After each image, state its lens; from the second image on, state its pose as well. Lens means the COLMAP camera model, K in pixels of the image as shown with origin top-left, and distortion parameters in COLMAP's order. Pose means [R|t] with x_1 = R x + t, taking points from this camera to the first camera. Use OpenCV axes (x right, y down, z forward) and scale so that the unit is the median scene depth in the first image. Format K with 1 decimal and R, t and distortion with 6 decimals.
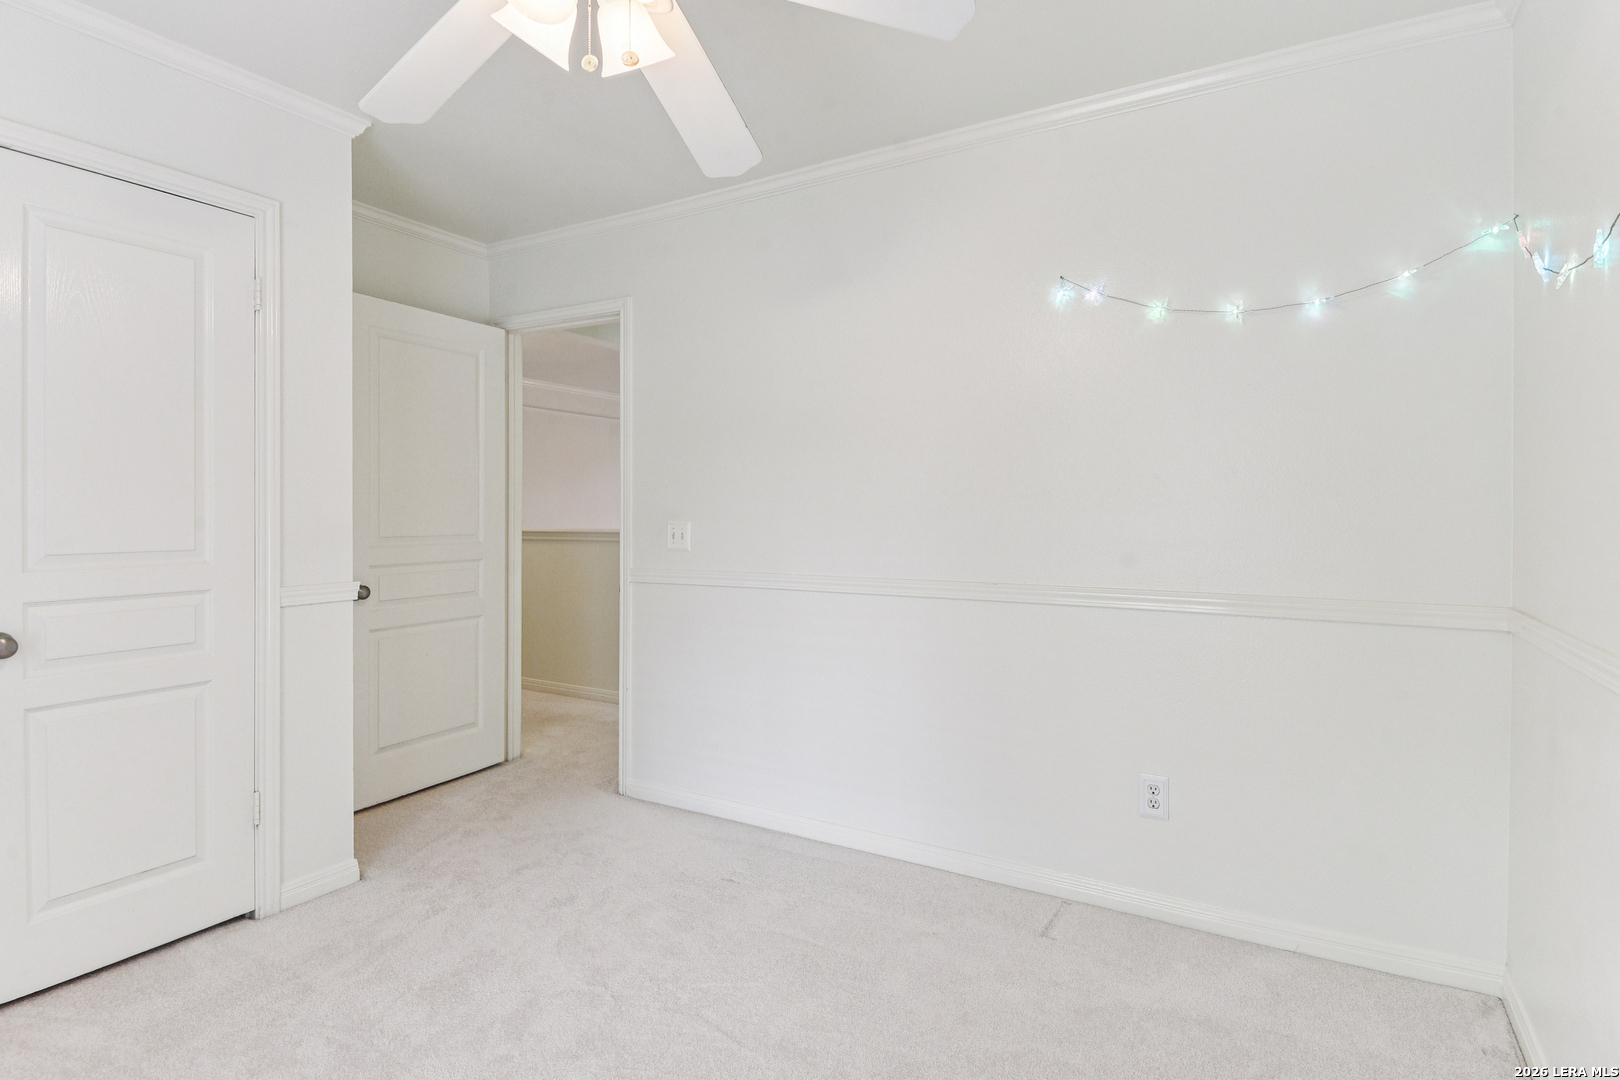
lens RADIAL K [[828.3, 0, 812.4], [0, 828.3, 517.4], [0, 0, 1]] dist [-0.000534, -0.000327]
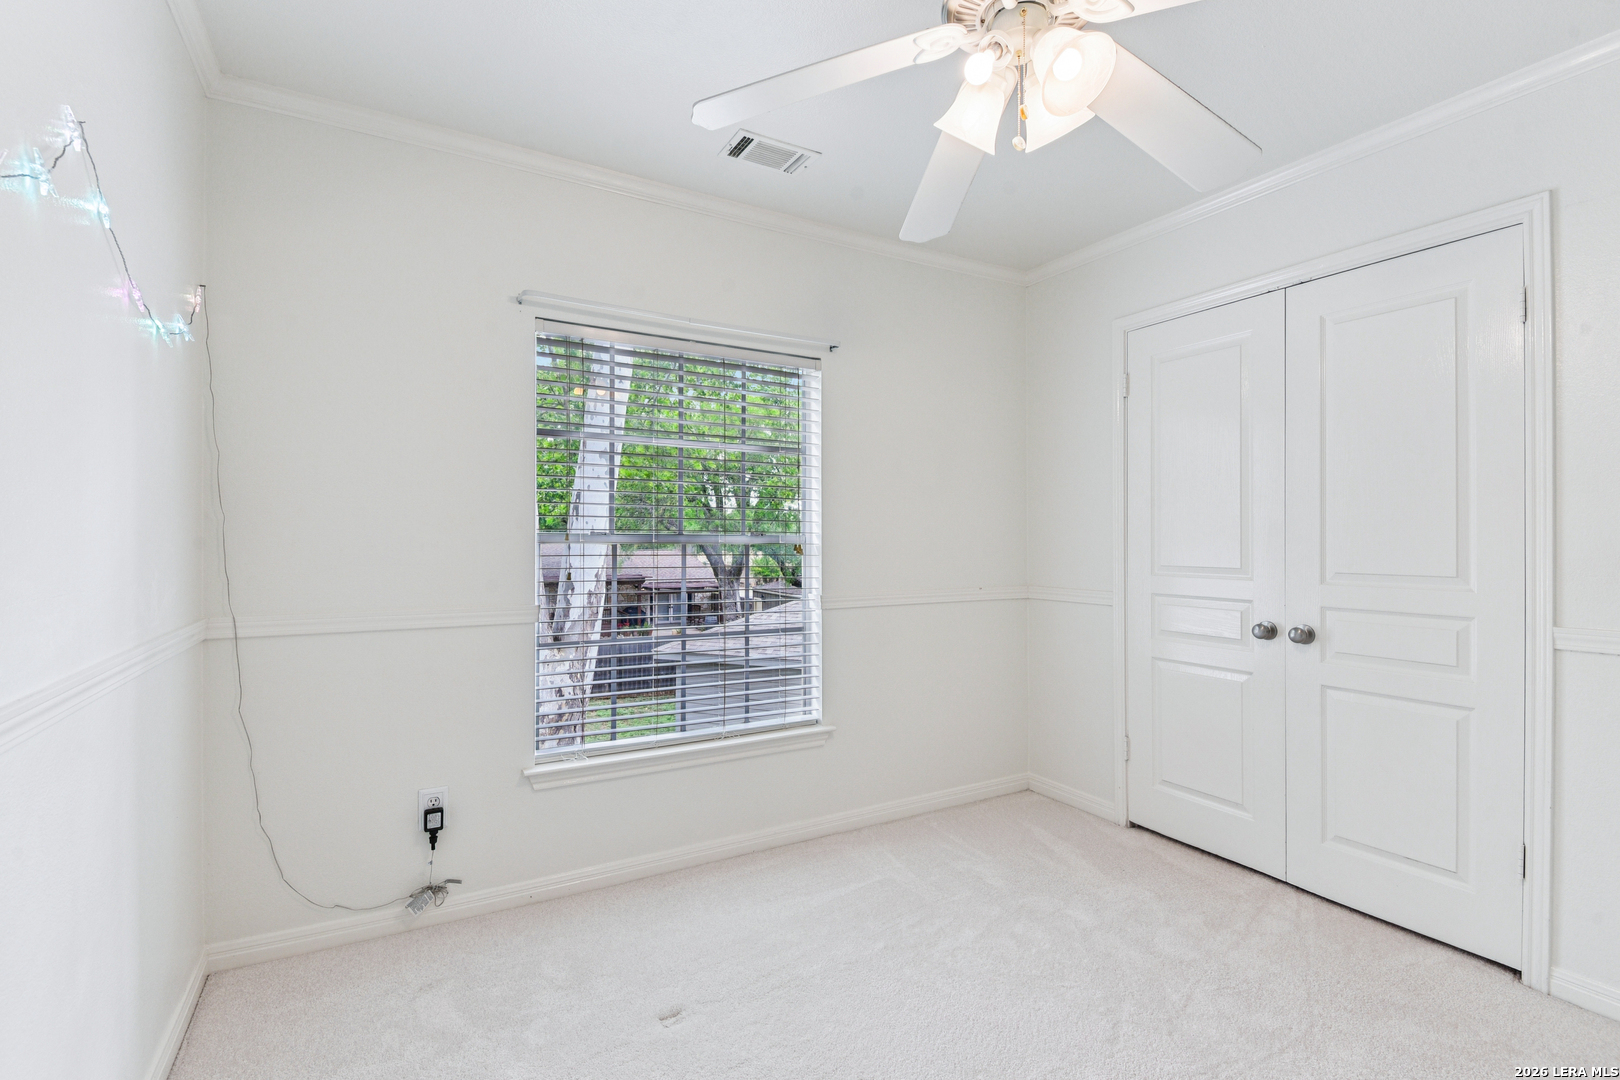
lens RADIAL K [[749.6, 0, 815.5], [0, 749.6, 534.0], [0, 0, 1]] dist [0.041522, -0.029220]
pose [[-0.486845, -0.003682, -0.873481, 0.474374], [-0.008073, 0.999967, 0.000284, -0.008741], [0.873451, 0.007190, -0.486859, 0.759242]]
